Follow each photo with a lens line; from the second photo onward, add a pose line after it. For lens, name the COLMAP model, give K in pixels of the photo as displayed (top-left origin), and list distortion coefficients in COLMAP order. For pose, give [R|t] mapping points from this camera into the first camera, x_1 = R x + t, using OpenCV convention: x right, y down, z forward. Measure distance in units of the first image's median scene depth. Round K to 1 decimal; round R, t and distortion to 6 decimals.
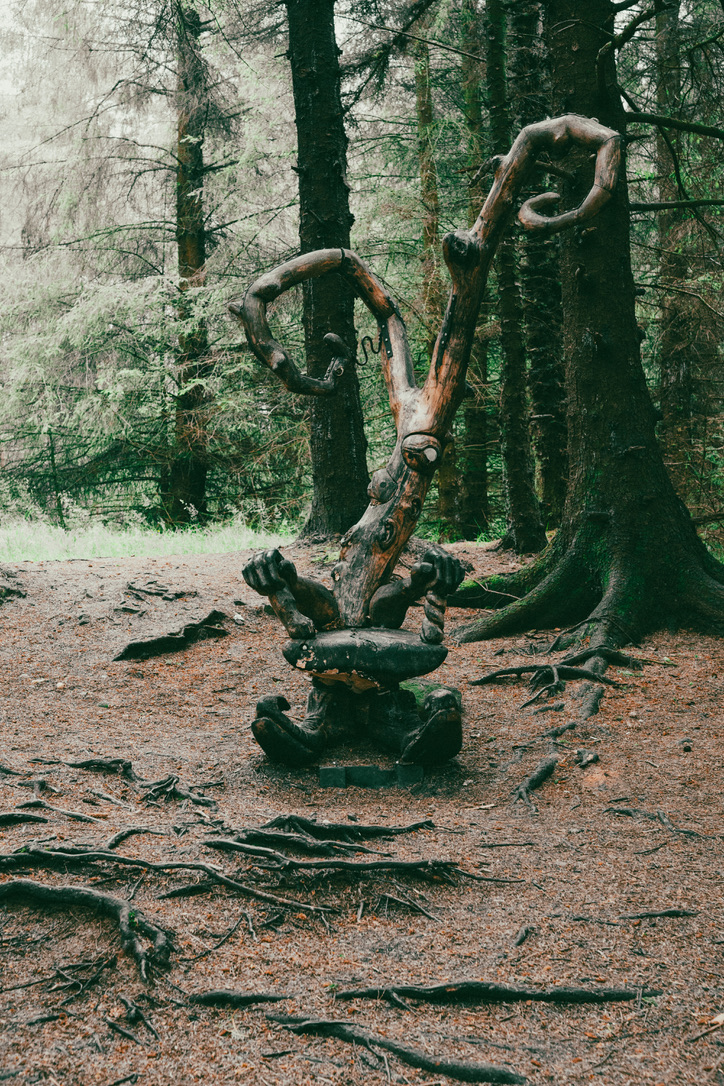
lens RADIAL K [[1687.9, 0, 362.0], [0, 1687.9, 543.0], [0, 0, 1]] dist [-0.051743, 0.089719]
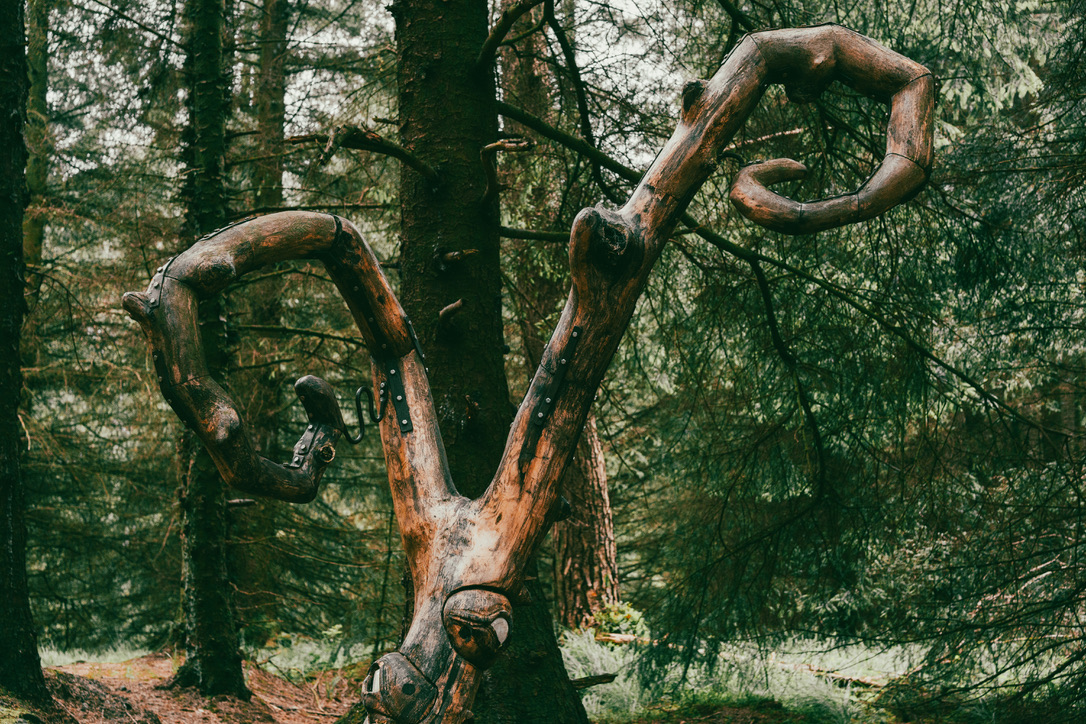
lens RADIAL K [[1687.9, 0, 543.0], [0, 1687.9, 362.0], [0, 0, 1]] dist [-0.051743, 0.089719]
pose [[0.897873, 0.099306, 0.428908, -0.174300], [-0.037867, 0.988038, -0.149492, -0.057071], [-0.438623, 0.117983, 0.890893, 0.531602]]
